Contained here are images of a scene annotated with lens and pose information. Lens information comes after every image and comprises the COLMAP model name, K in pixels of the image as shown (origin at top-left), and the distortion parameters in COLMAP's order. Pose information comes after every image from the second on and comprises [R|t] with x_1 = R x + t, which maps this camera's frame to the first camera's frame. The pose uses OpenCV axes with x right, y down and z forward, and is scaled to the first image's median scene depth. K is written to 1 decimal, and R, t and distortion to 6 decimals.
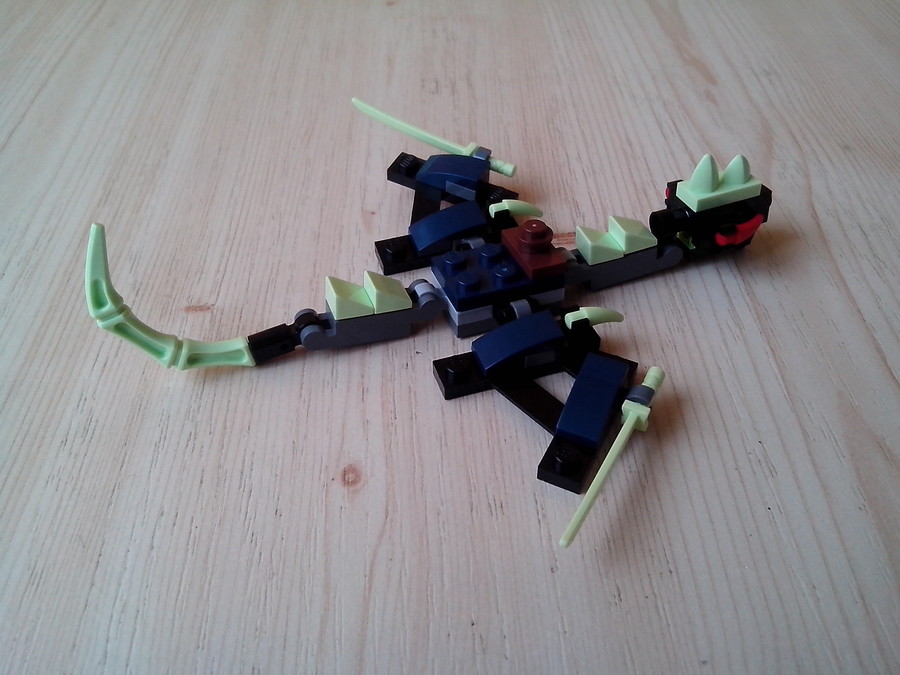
lens RADIAL K [[883.0, 0, 446.0], [0, 883.0, 338.6], [0, 0, 1]] dist [-0.002938, 0.000000]
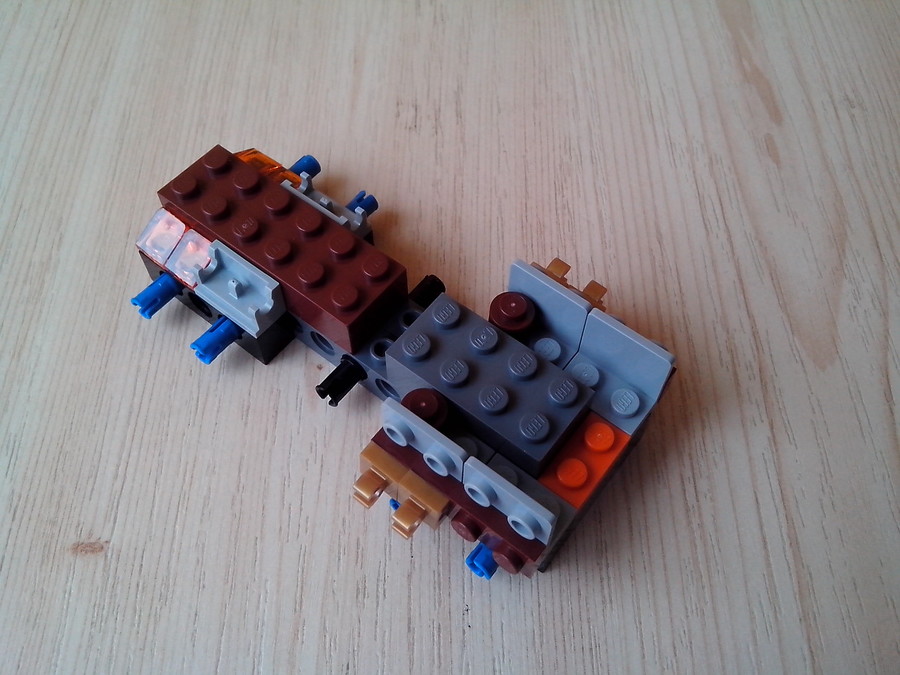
lens RADIAL K [[883.0, 0, 446.8], [0, 883.0, 332.1], [0, 0, 1]] dist [-0.002938, 0.000000]
pose [[0.999571, 0.028422, -0.007042, 0.033988], [-0.025459, 0.962380, 0.270512, -0.387452], [0.014465, -0.270216, 0.962691, 0.262724]]
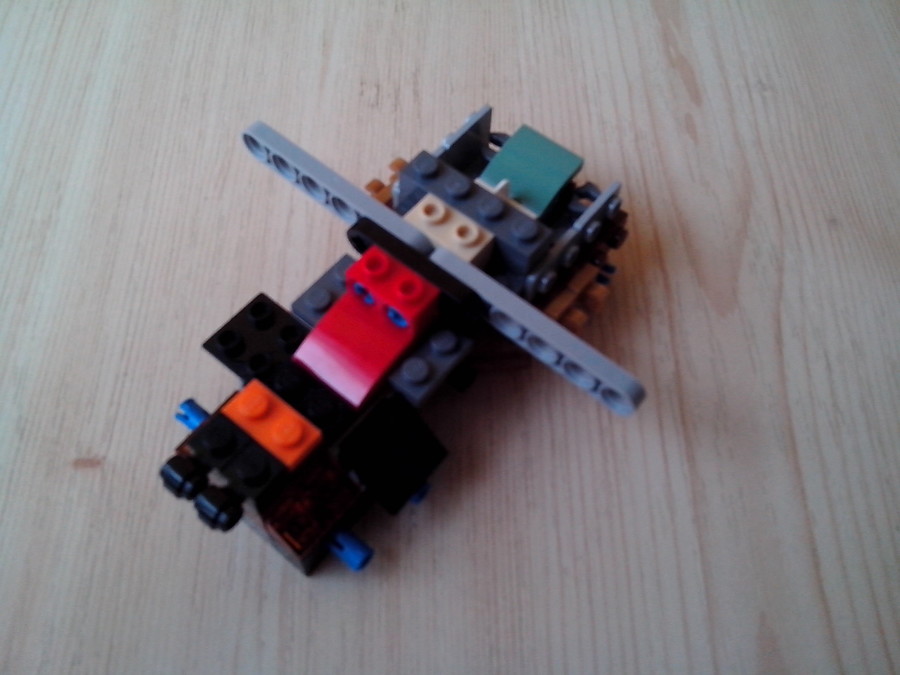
lens RADIAL K [[841.8, 0, 447.2], [0, 841.8, 343.2], [0, 0, 1]] dist [0.008362, 0.000000]
pose [[0.999328, 0.032535, 0.016862, 0.063799], [-0.036115, 0.952410, 0.302672, -0.378399], [-0.006212, -0.303078, 0.952945, 0.177357]]
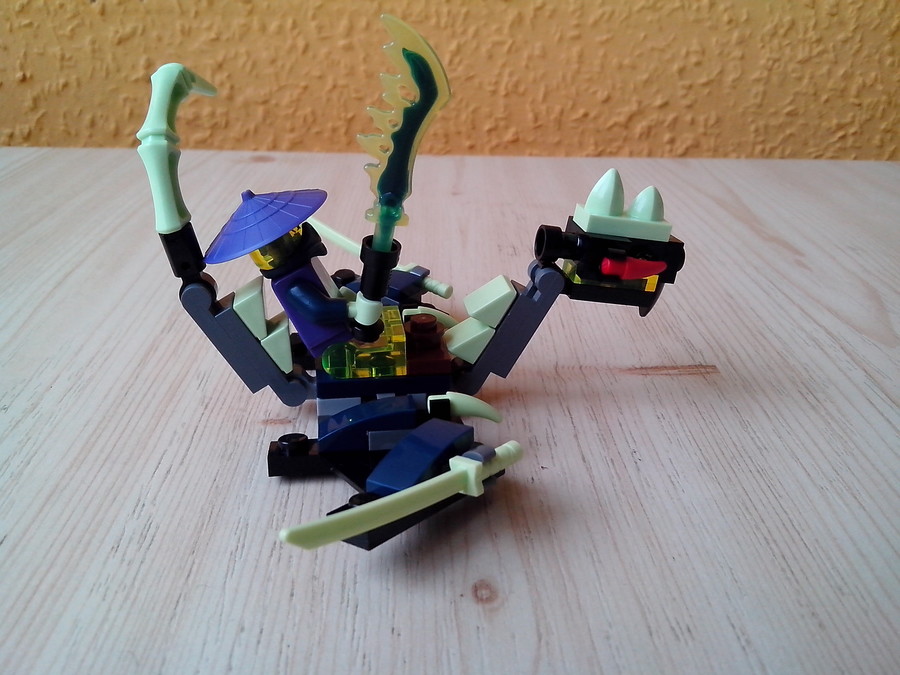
lens RADIAL K [[883.0, 0, 445.6], [0, 883.0, 340.1], [0, 0, 1]] dist [-0.002938, 0.000000]
pose [[0.999708, 0.023840, 0.003892, -0.108203], [-0.021448, 0.950186, -0.310945, 0.134580], [-0.011111, 0.310771, 0.950420, 0.140773]]
